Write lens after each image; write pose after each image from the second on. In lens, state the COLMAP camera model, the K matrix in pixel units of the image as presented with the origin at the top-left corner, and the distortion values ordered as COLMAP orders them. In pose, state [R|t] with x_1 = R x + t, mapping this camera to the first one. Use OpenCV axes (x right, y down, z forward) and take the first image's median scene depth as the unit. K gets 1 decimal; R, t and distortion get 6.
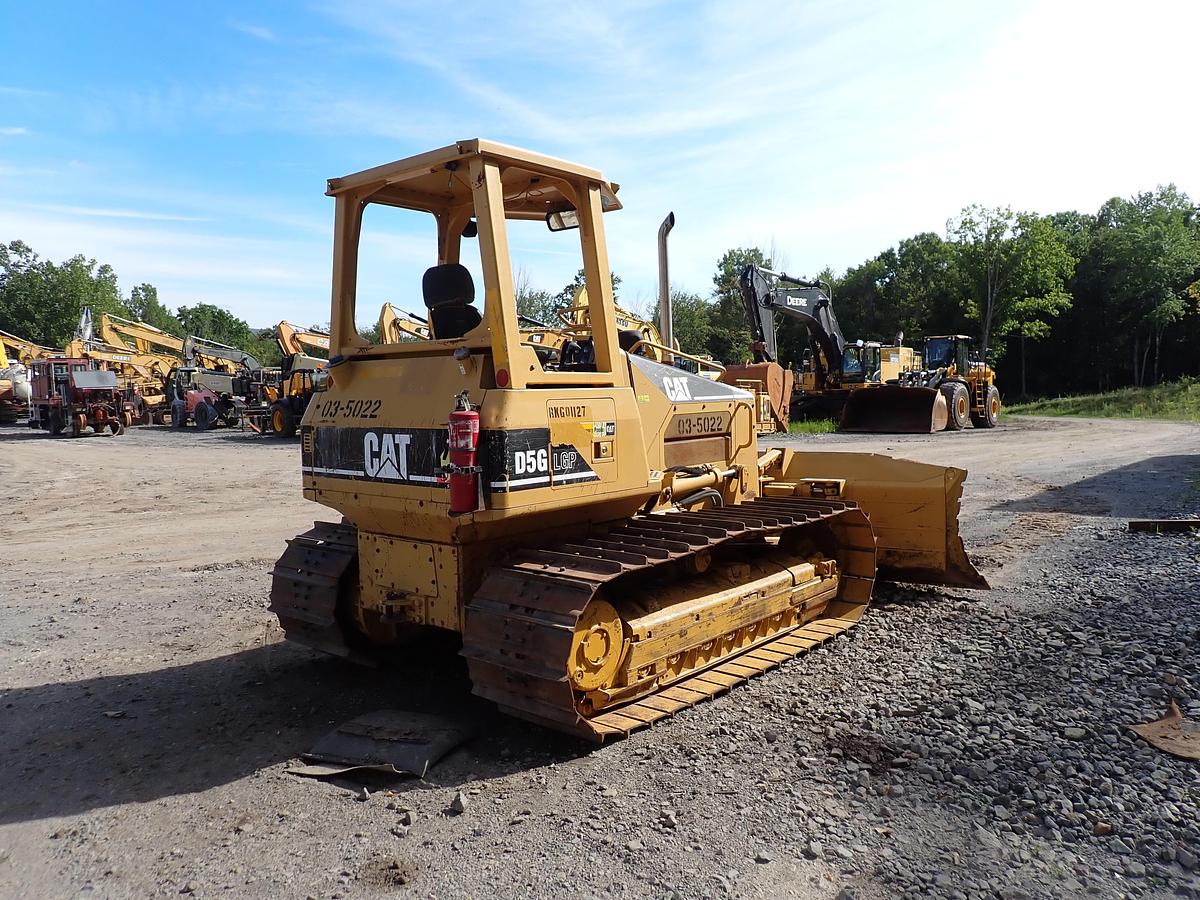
lens RADIAL K [[891.4, 0, 596.8], [0, 891.4, 455.3], [0, 0, 1]] dist [0.025751, -0.002685]
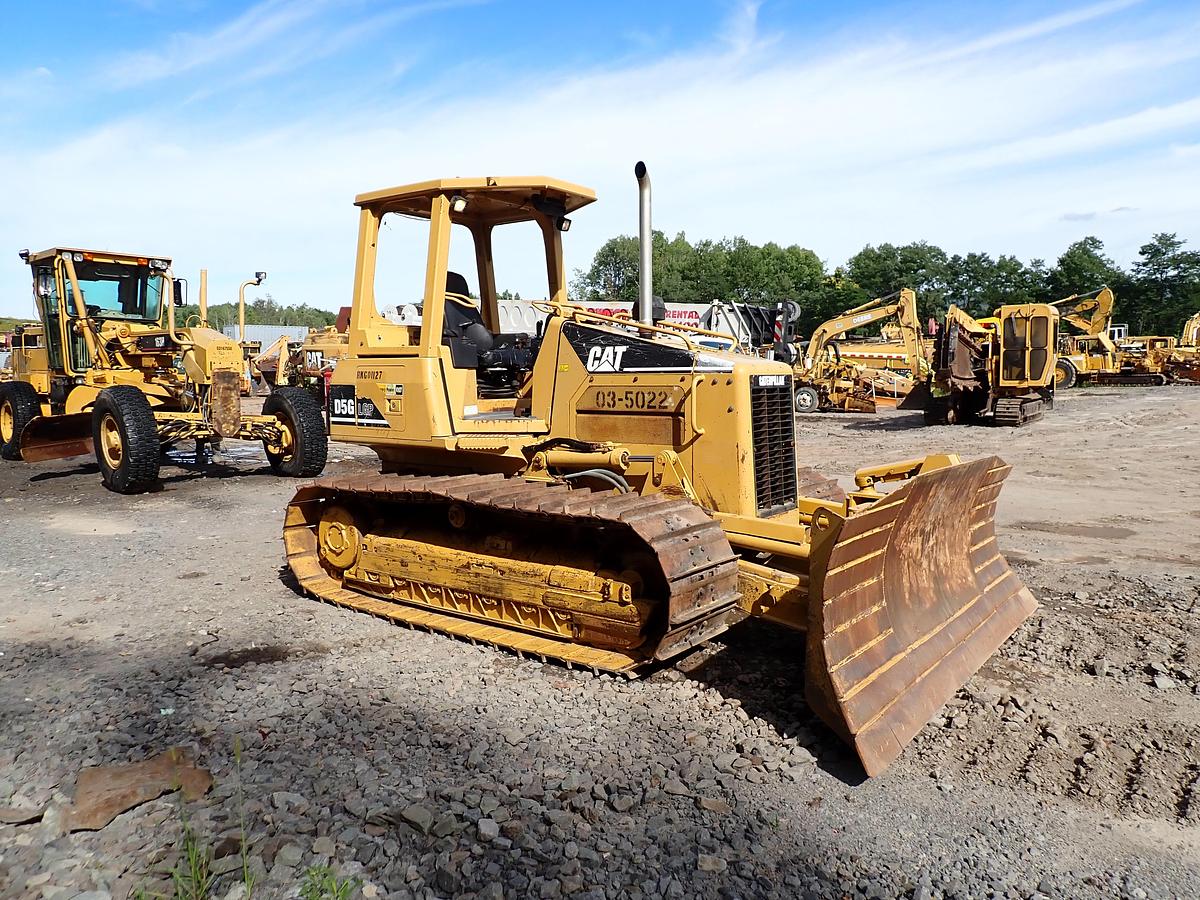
lens RADIAL K [[872.8, 0, 595.2], [0, 872.8, 450.0], [0, 0, 1]] dist [0.050173, -0.000568]
pose [[0.071643, 0.102741, -0.992125, 1.198649], [-0.069796, 0.992759, 0.097766, -0.079492], [0.994985, 0.062242, 0.078296, 1.095558]]
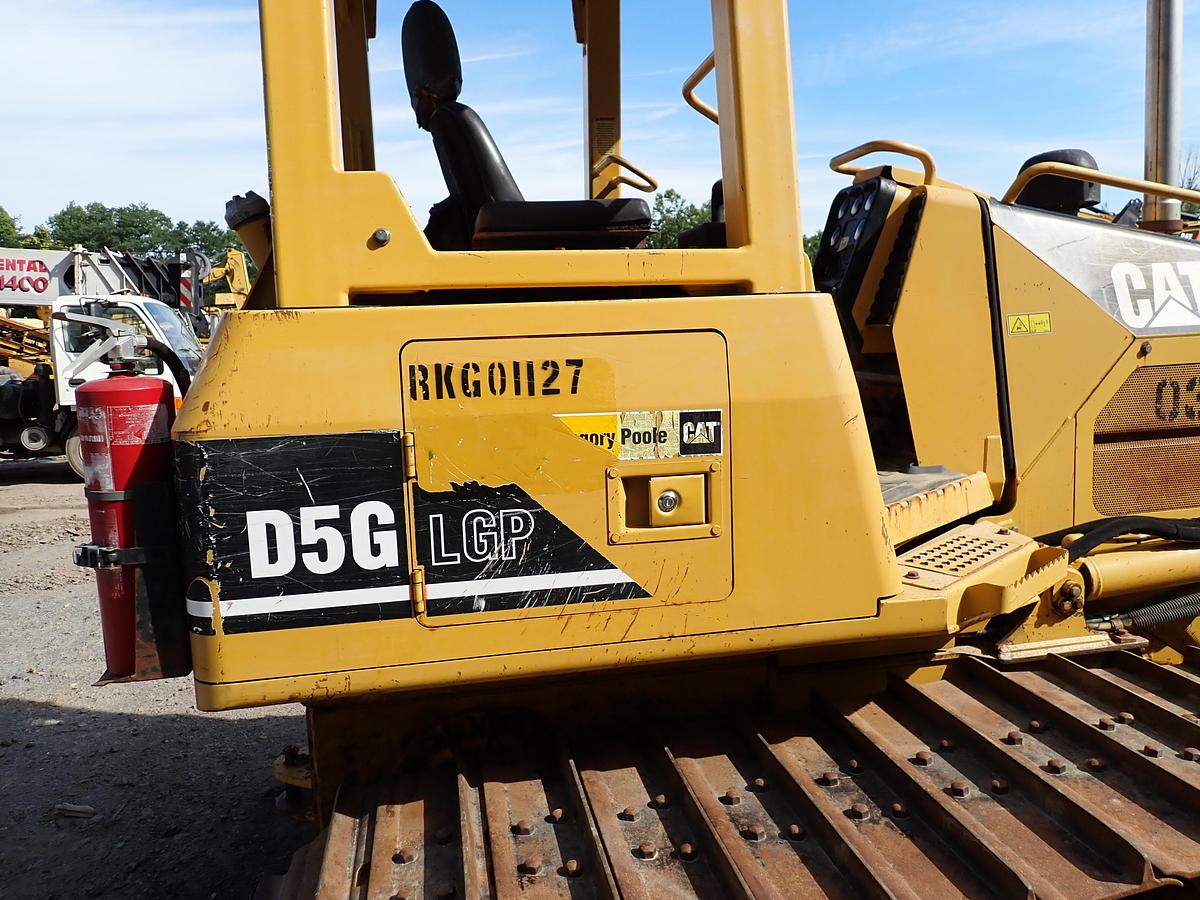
lens RADIAL K [[893.2, 0, 597.4], [0, 893.2, 445.6], [0, 0, 1]] dist [0.002572, -0.003178]
pose [[0.785588, 0.065232, -0.615302, 0.161901], [-0.017768, 0.996395, 0.082948, -0.045109], [0.618495, -0.054230, 0.783915, 0.681177]]
